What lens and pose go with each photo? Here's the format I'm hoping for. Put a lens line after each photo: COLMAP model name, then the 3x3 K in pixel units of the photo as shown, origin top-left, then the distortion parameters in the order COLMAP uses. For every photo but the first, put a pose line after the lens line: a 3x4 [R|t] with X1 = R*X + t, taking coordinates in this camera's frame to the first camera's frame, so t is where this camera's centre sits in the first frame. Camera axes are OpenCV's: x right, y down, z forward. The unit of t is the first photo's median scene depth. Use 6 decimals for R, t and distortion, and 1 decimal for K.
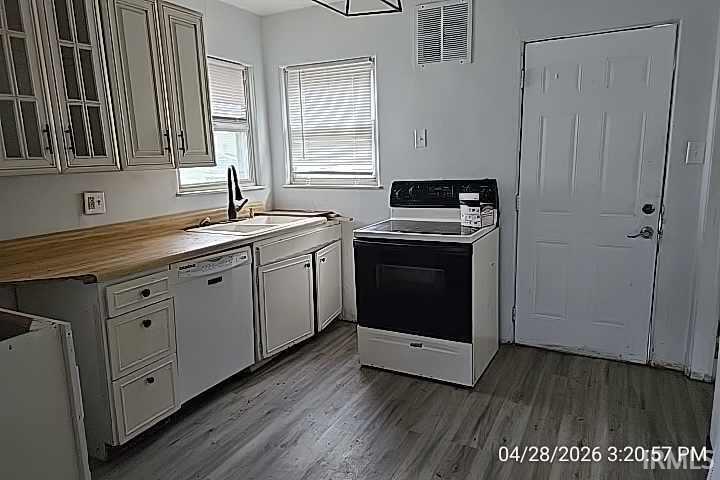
lens RADIAL K [[482.0, 0, 360.0], [0, 482.0, 240.0], [0, 0, 1]] dist [0.098931, -0.082448]
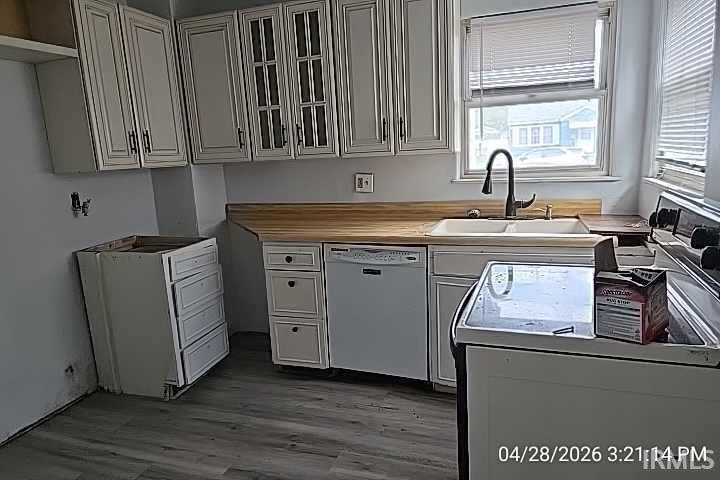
lens RADIAL K [[482.0, 0, 360.0], [0, 482.0, 240.0], [0, 0, 1]] dist [0.098931, -0.082448]
pose [[0.155268, 0.205117, -0.966343, 0.639085], [-0.130902, 0.973852, 0.185678, -0.159689], [0.979161, 0.097666, 0.178058, 0.803685]]
